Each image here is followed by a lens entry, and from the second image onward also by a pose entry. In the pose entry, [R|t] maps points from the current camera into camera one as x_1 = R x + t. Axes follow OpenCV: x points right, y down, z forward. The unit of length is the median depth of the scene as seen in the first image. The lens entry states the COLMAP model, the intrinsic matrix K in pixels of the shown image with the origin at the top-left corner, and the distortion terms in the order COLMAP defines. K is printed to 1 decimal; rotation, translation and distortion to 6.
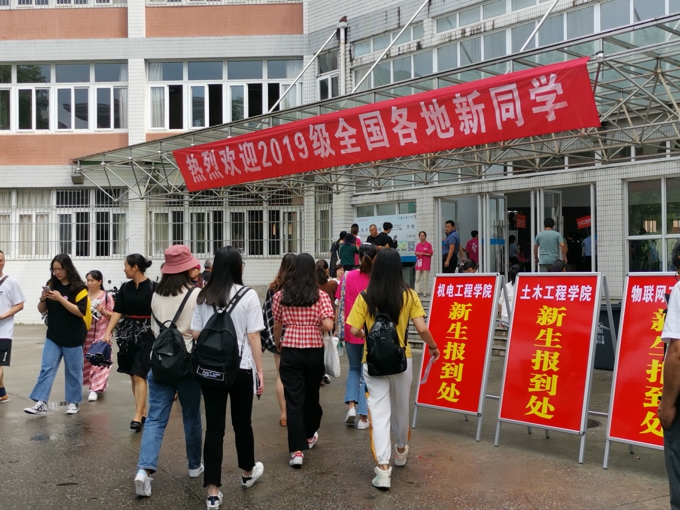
lens RADIAL K [[892.0, 0, 340.0], [0, 892.0, 255.0], [0, 0, 1]] dist [0.006611, 0.004944]
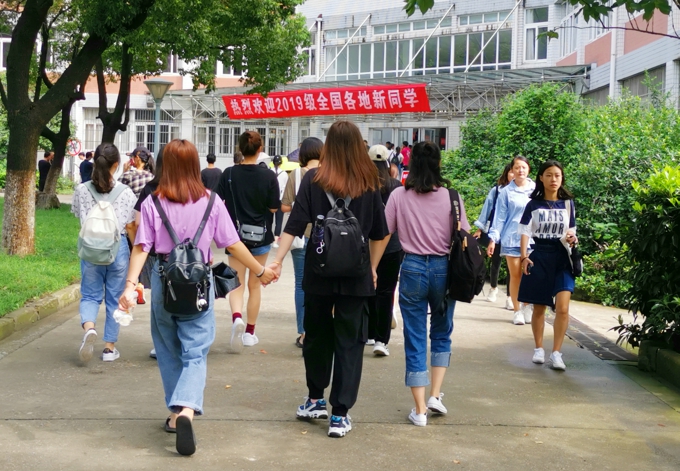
lens RADIAL K [[938.6, 0, 340.0], [0, 938.6, 235.5], [0, 0, 1]] dist [-0.319554, -0.004074]
pose [[0.997775, 0.038080, 0.054728, -0.049026], [-0.042737, 0.995326, 0.086602, -0.011713], [-0.051174, -0.088748, 0.994739, -0.958838]]
